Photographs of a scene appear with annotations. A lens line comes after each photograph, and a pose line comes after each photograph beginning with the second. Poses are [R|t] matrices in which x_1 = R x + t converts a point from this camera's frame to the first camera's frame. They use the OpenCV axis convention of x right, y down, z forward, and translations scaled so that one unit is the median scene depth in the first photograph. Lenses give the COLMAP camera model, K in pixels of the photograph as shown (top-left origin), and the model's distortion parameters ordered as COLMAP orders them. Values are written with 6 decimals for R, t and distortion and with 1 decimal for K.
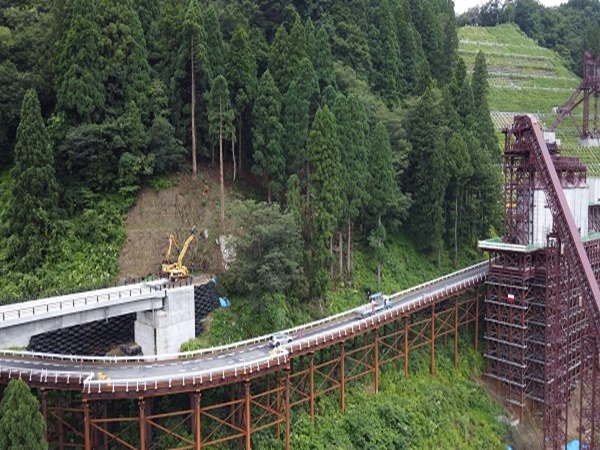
lens RADIAL K [[653.2, 0, 319.8], [0, 653.2, 224.1], [0, 0, 1]] dist [0.001688, 0.013595]
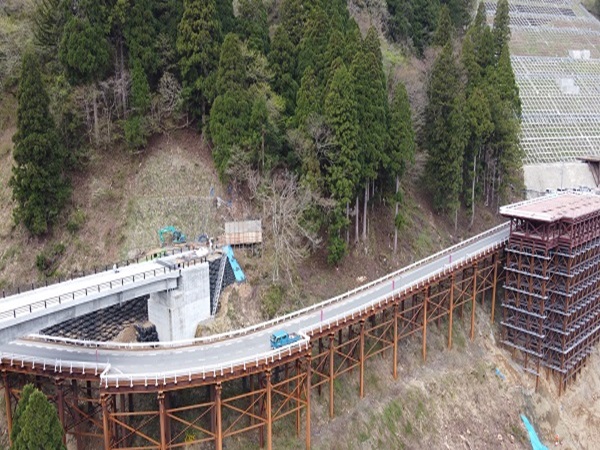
lens RADIAL K [[653.2, 0, 319.8], [0, 653.2, 224.1], [0, 0, 1]] dist [0.001688, 0.013595]
pose [[0.999955, 0.007435, 0.005814, -0.036617], [-0.008057, 0.993274, 0.115505, -0.075684], [-0.004916, -0.115547, 0.993290, 0.055107]]
